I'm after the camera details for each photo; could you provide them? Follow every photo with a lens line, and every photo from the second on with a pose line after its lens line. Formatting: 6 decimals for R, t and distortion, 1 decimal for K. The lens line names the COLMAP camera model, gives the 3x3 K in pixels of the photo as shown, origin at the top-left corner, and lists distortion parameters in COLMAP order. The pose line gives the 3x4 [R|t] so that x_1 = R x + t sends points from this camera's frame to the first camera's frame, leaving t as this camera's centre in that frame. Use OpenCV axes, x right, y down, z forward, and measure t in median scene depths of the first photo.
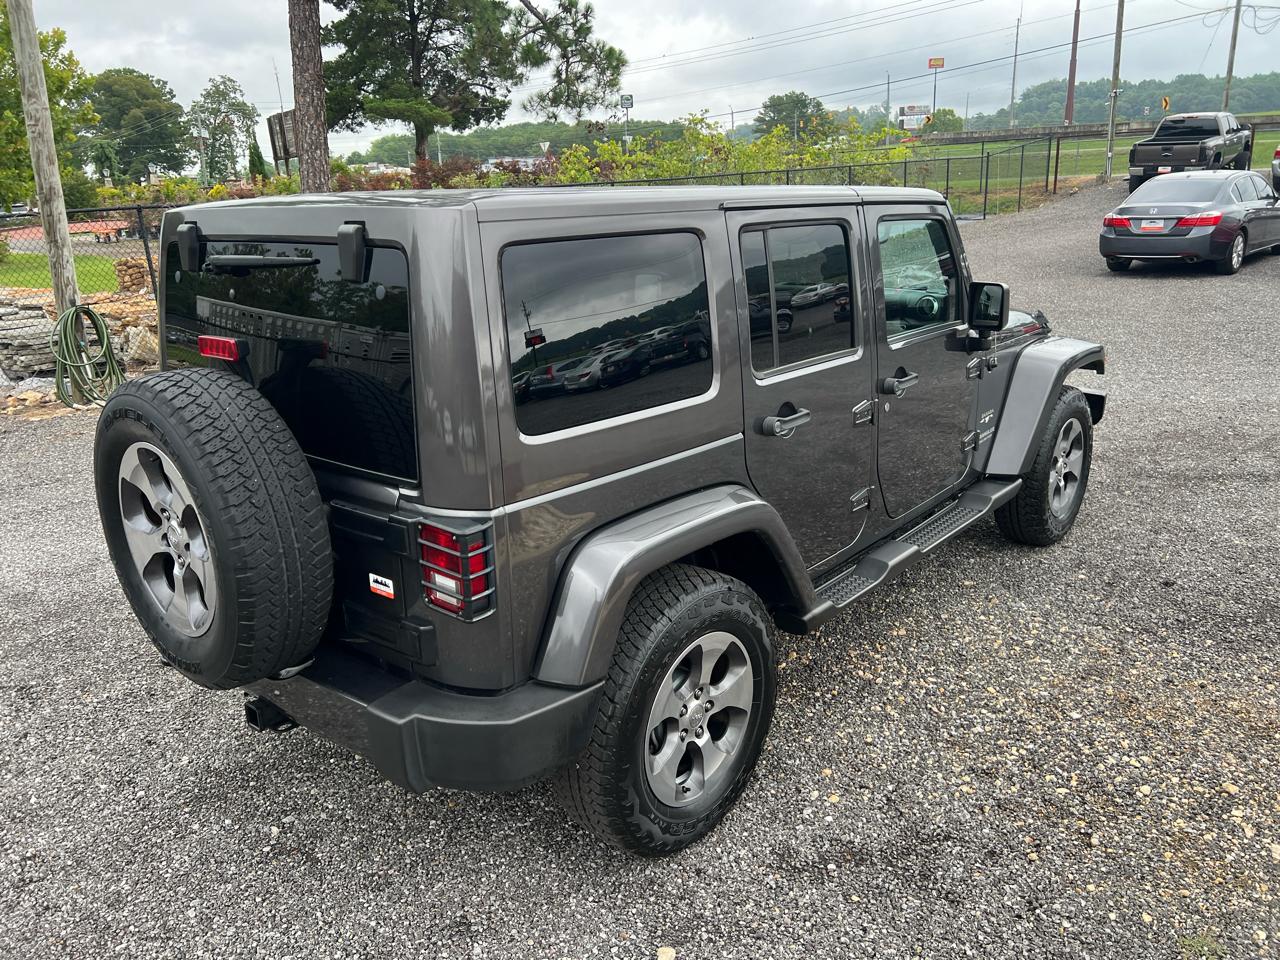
lens RADIAL K [[964.1, 0, 651.3], [0, 964.1, 478.9], [0, 0, 1]] dist [0.051504, -0.061393]
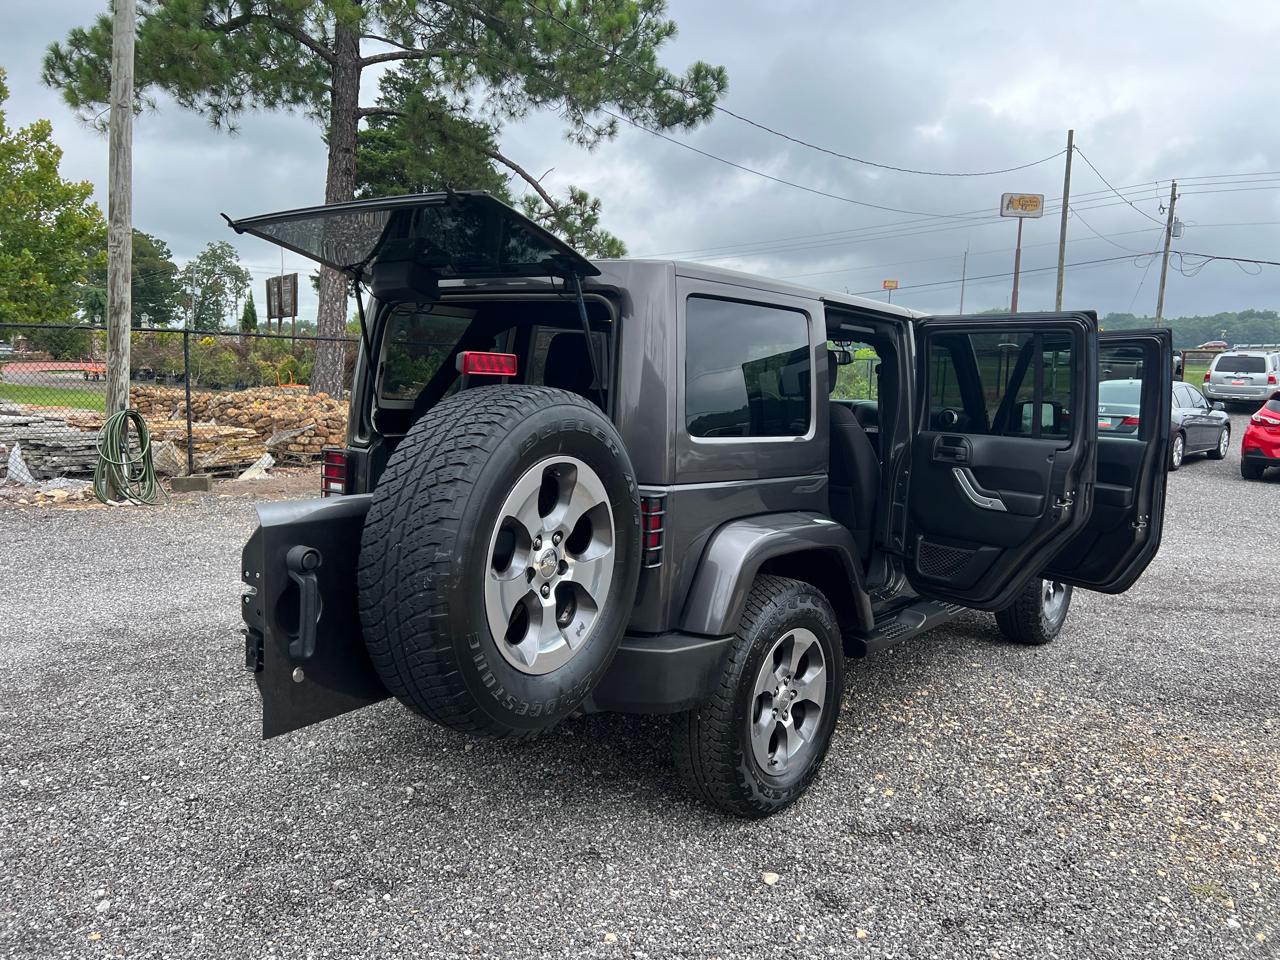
lens RADIAL K [[961.7, 0, 650.3], [0, 961.7, 482.6], [0, 0, 1]] dist [0.052254, -0.059875]
pose [[0.996683, 0.070128, 0.041296, -0.176864], [-0.061427, 0.981094, -0.183527, 0.197985], [-0.053386, 0.180381, 0.982147, -0.204731]]
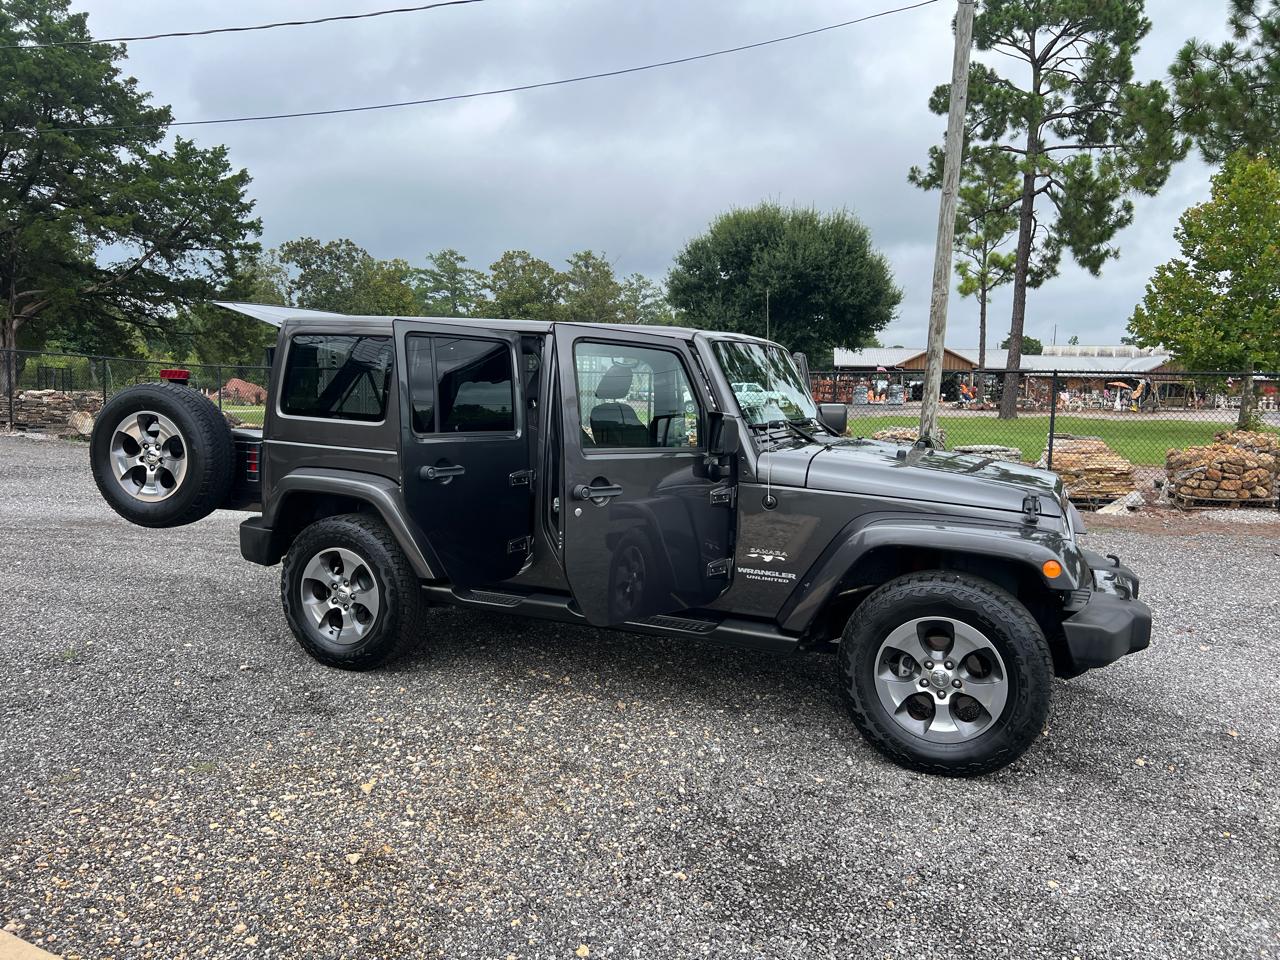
lens RADIAL K [[957.5, 0, 648.7], [0, 957.5, 471.2], [0, 0, 1]] dist [0.067026, -0.074715]
pose [[0.291631, 0.135586, -0.946873, 1.769315], [-0.314729, 0.948385, 0.038868, -0.210453], [0.903270, 0.286674, 0.319251, 0.819331]]
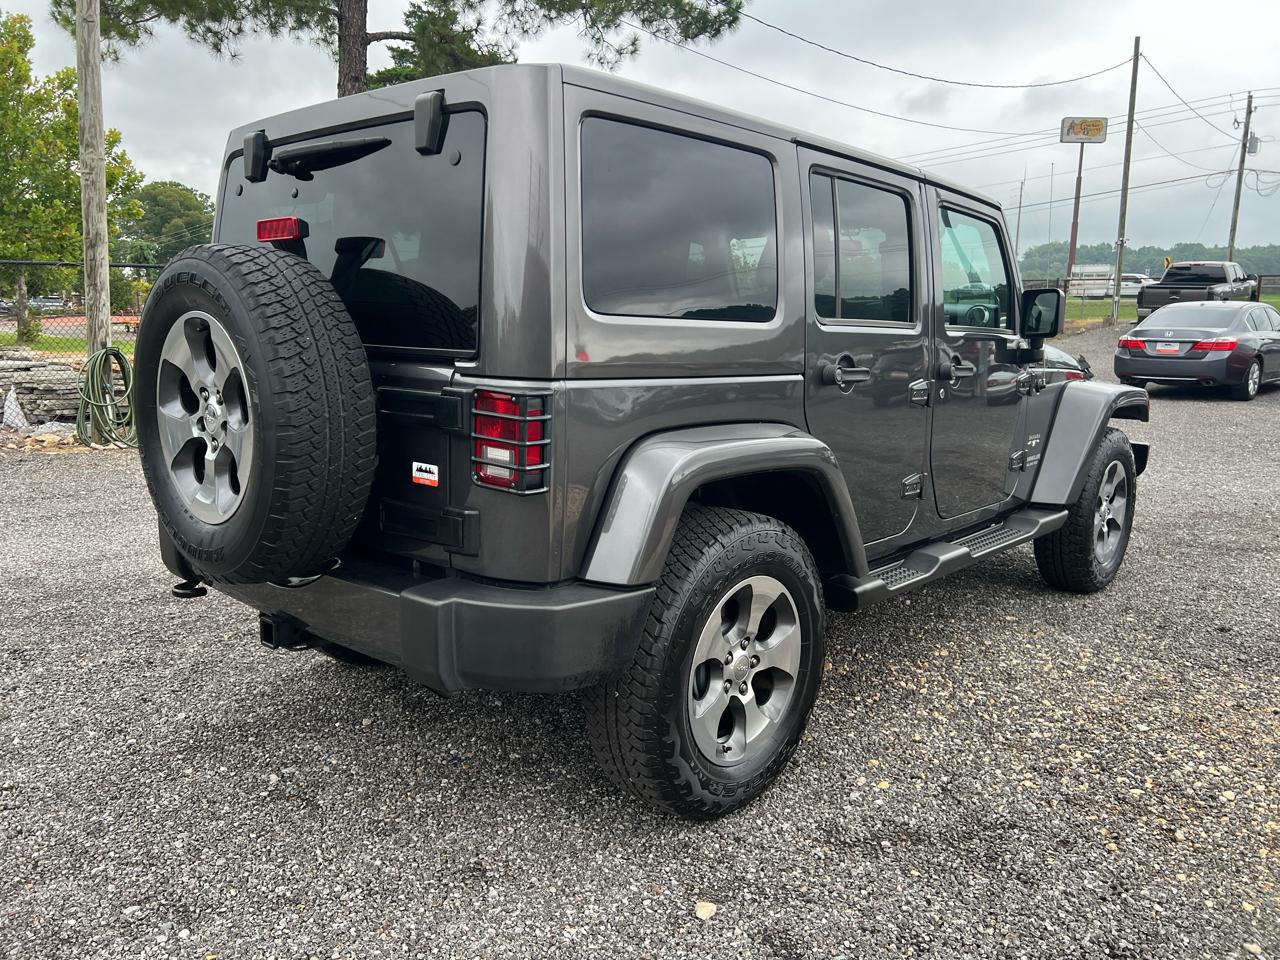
lens RADIAL K [[962.7, 0, 633.3], [0, 962.7, 483.5], [0, 0, 1]] dist [0.054523, -0.064984]
pose [[0.998120, 0.058104, -0.019490, -0.045988], [-0.060086, 0.990386, -0.124604, 0.179643], [0.012063, 0.125541, 0.992015, 0.058247]]
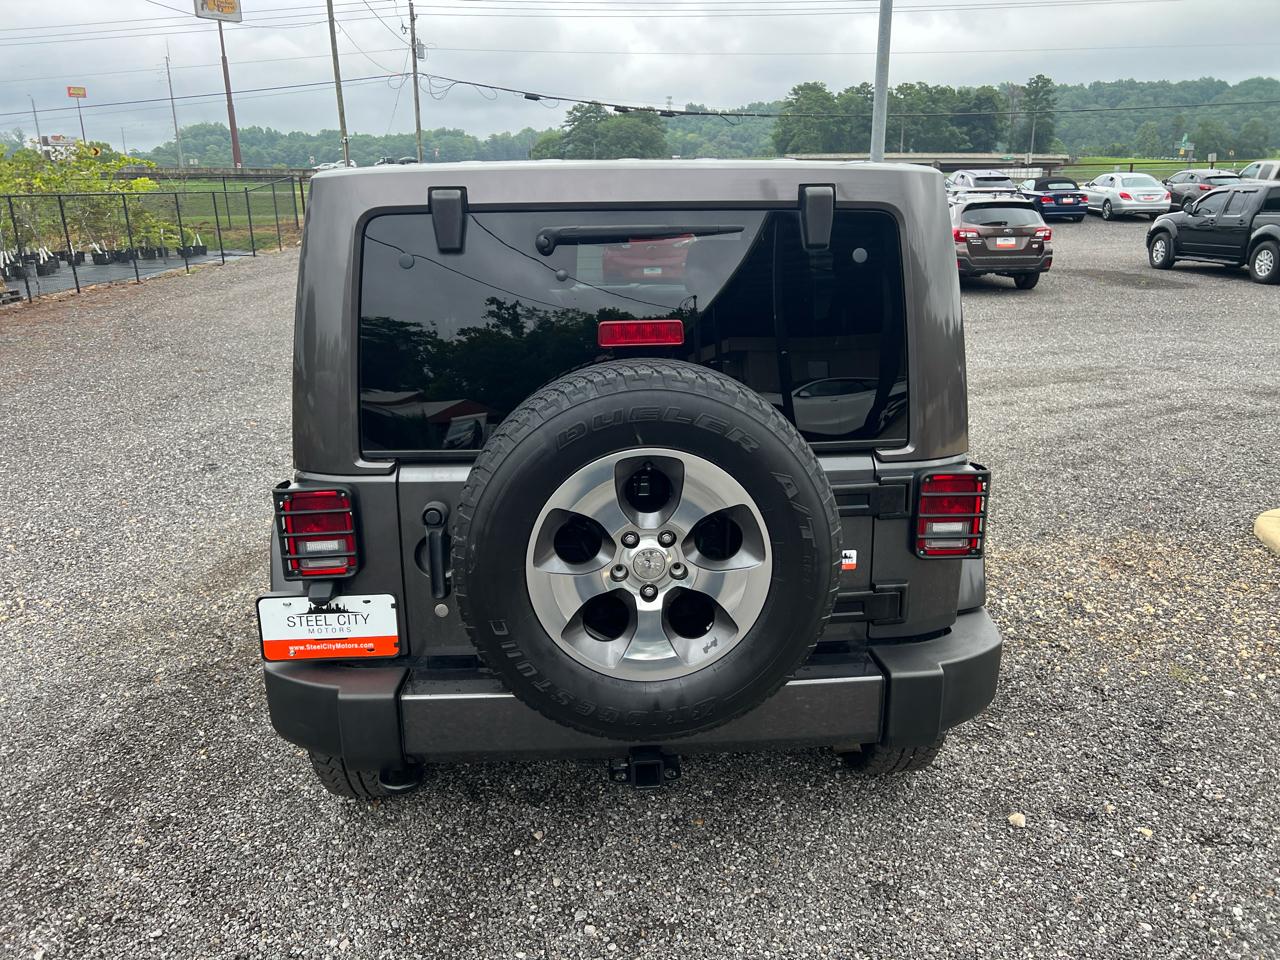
lens RADIAL K [[958.5, 0, 645.9], [0, 958.5, 481.1], [0, 0, 1]] dist [0.063230, -0.066174]
pose [[0.712249, -0.161314, 0.683139, -0.853417], [0.186961, 0.981675, 0.036881, -0.031784], [-0.676570, 0.101451, 0.729356, 0.334751]]
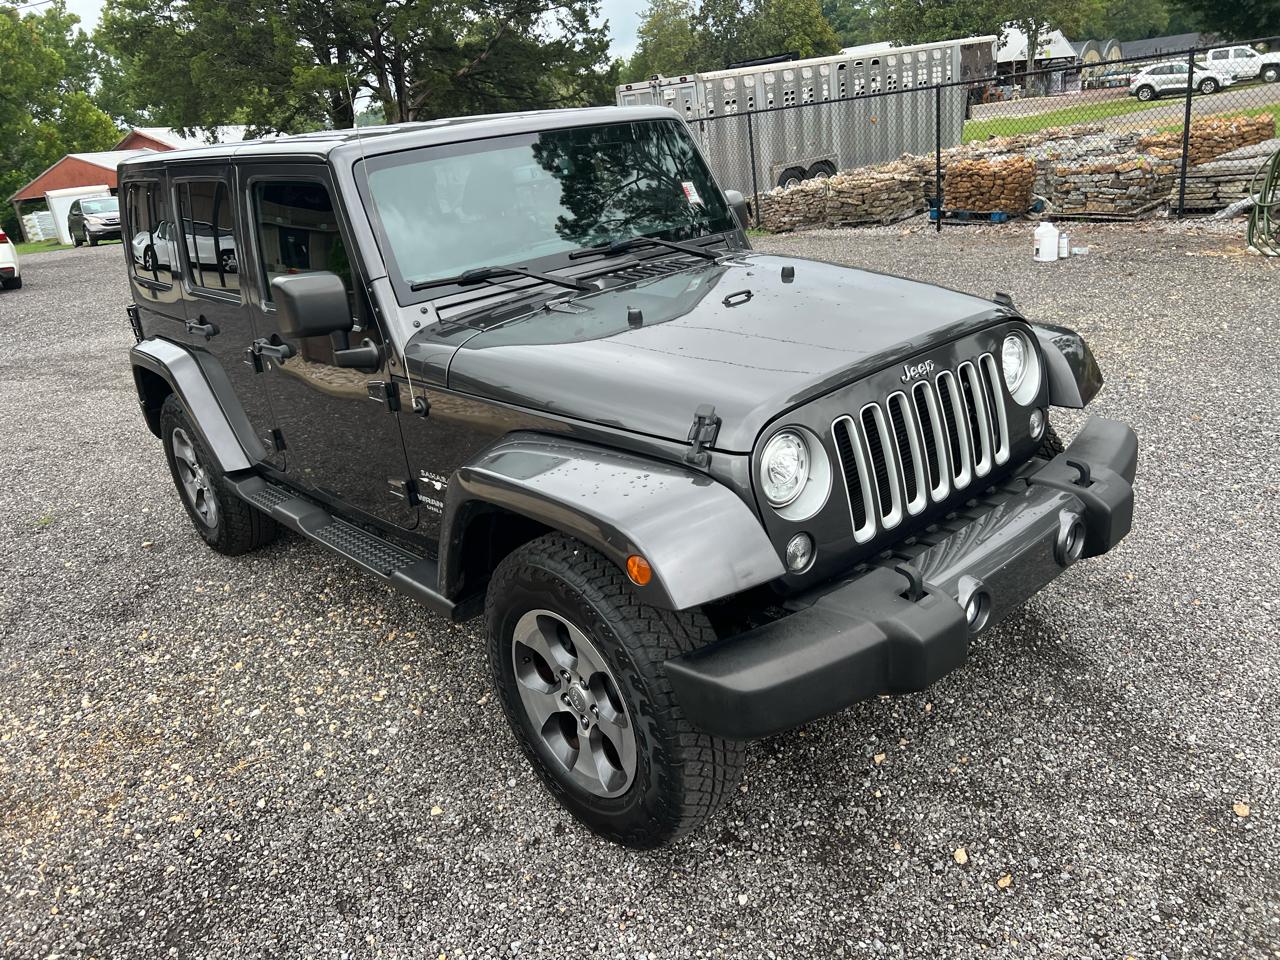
lens RADIAL K [[962.2, 0, 646.7], [0, 962.2, 469.3], [0, 0, 1]] dist [0.055889, -0.061222]
pose [[-0.139613, 0.388177, -0.910948, 1.363015], [-0.170254, 0.896848, 0.408262, -0.541422], [0.975460, 0.212091, -0.059123, 1.727095]]
